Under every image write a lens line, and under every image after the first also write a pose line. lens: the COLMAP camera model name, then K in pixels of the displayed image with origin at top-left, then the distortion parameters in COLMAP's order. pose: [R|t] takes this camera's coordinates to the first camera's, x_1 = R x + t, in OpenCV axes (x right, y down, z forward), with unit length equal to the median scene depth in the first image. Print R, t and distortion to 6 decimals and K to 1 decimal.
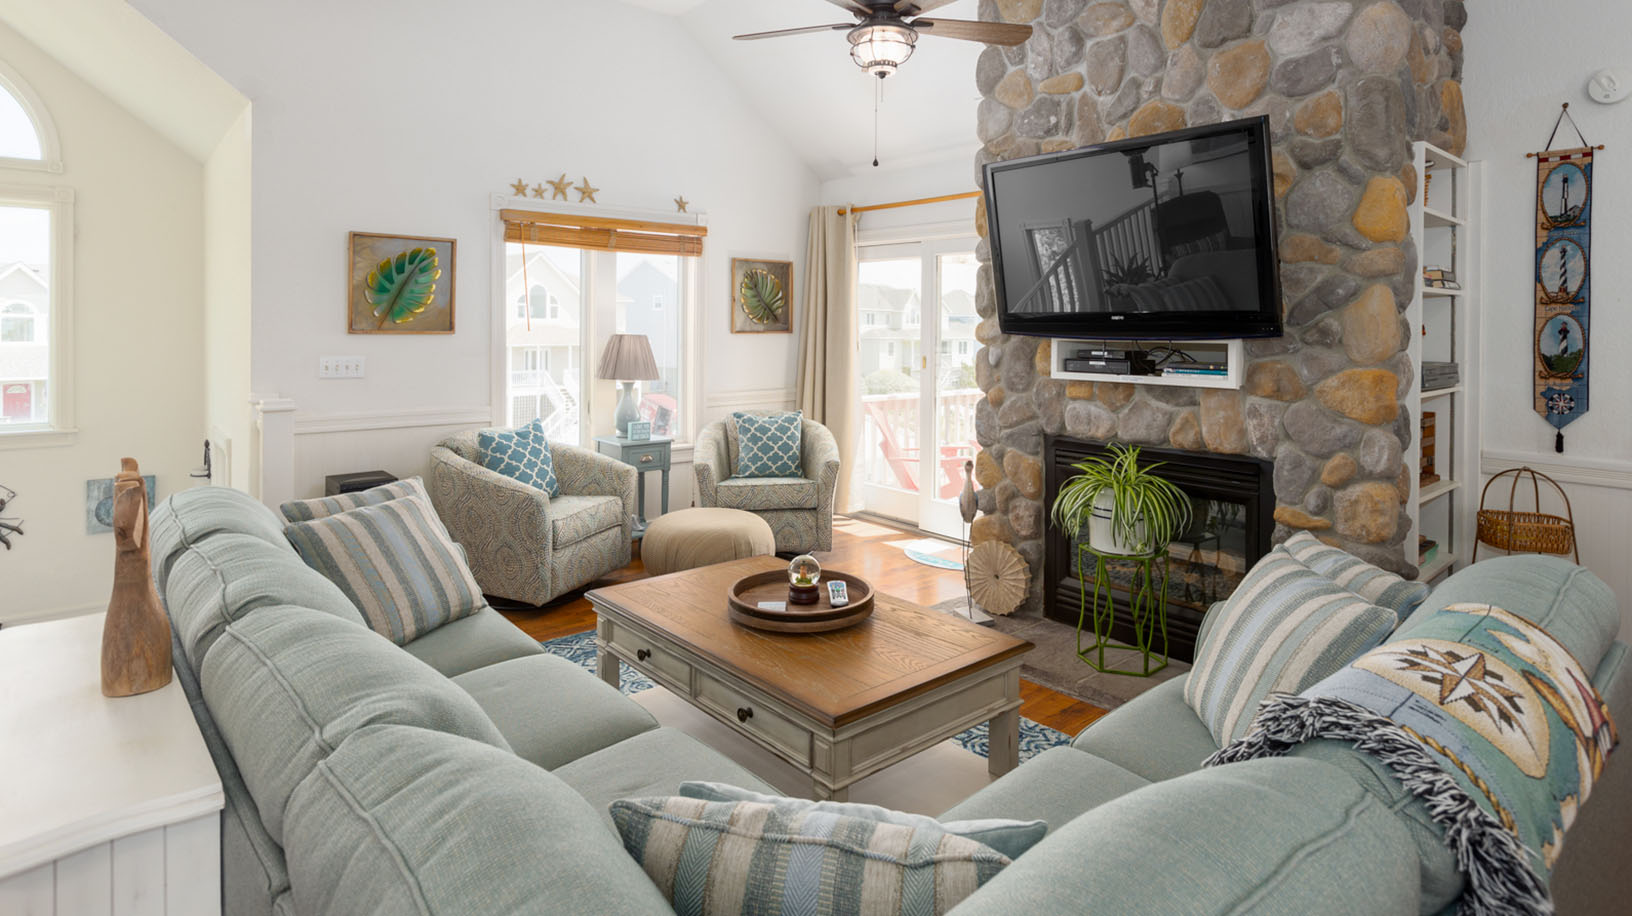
lens RADIAL K [[866.2, 0, 812.1], [0, 866.2, 325.2], [0, 0, 1]] dist [0.002566, -0.003165]
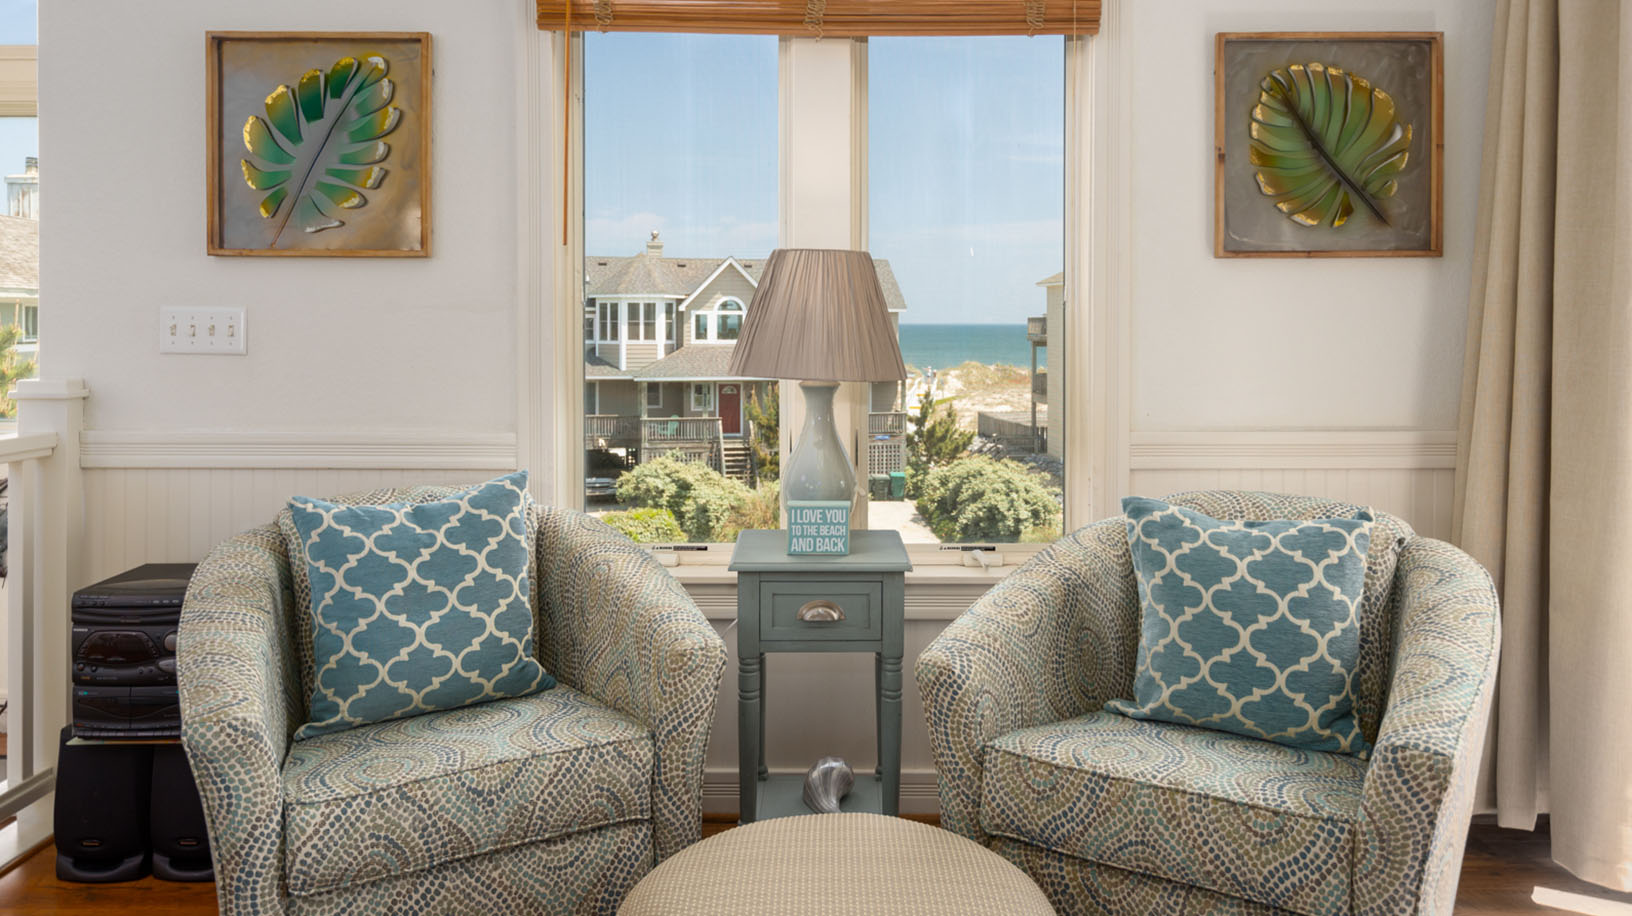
lens RADIAL K [[1201.9, 0, 814.0], [0, 1201.9, 327.3], [0, 0, 1]] dist [0.004296, 0.001308]
pose [[0.767213, -0.001511, -0.641391, 0.101361], [0.003939, 0.999989, 0.002355, 0.040405], [0.641381, -0.004333, 0.767210, 0.617839]]
